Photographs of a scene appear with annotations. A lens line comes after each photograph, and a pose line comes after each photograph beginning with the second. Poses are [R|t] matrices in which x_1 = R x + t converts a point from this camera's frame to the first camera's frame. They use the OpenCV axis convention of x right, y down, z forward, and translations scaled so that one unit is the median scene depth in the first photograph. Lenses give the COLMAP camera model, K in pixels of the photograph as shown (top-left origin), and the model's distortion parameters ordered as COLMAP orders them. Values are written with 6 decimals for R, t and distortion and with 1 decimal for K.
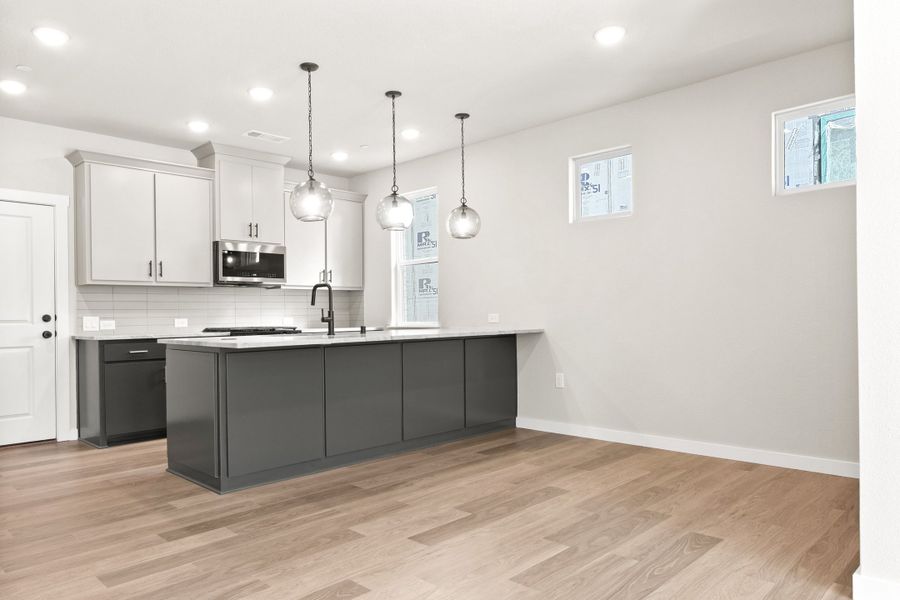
lens RADIAL K [[610.2, 0, 427.4], [0, 610.2, 315.8], [0, 0, 1]] dist [-0.008404, -0.001893]
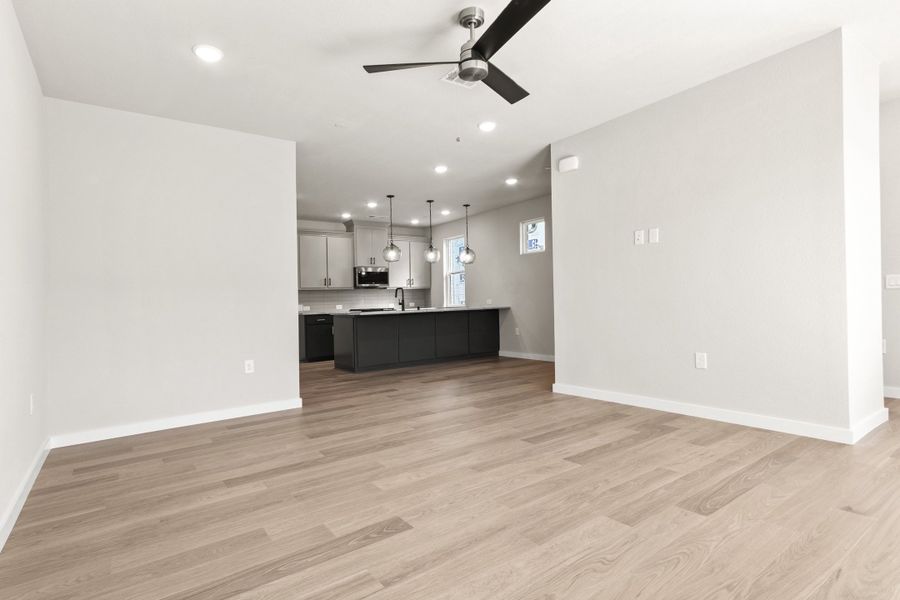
lens RADIAL K [[462.7, 0, 454.2], [0, 462.7, 284.4], [0, 0, 1]] dist [0.002180, 0.002587]
pose [[0.989990, -0.024534, -0.138992, 0.221381], [0.019153, 0.999019, -0.039916, 0.005575], [0.139835, 0.036855, 0.989489, -0.551058]]
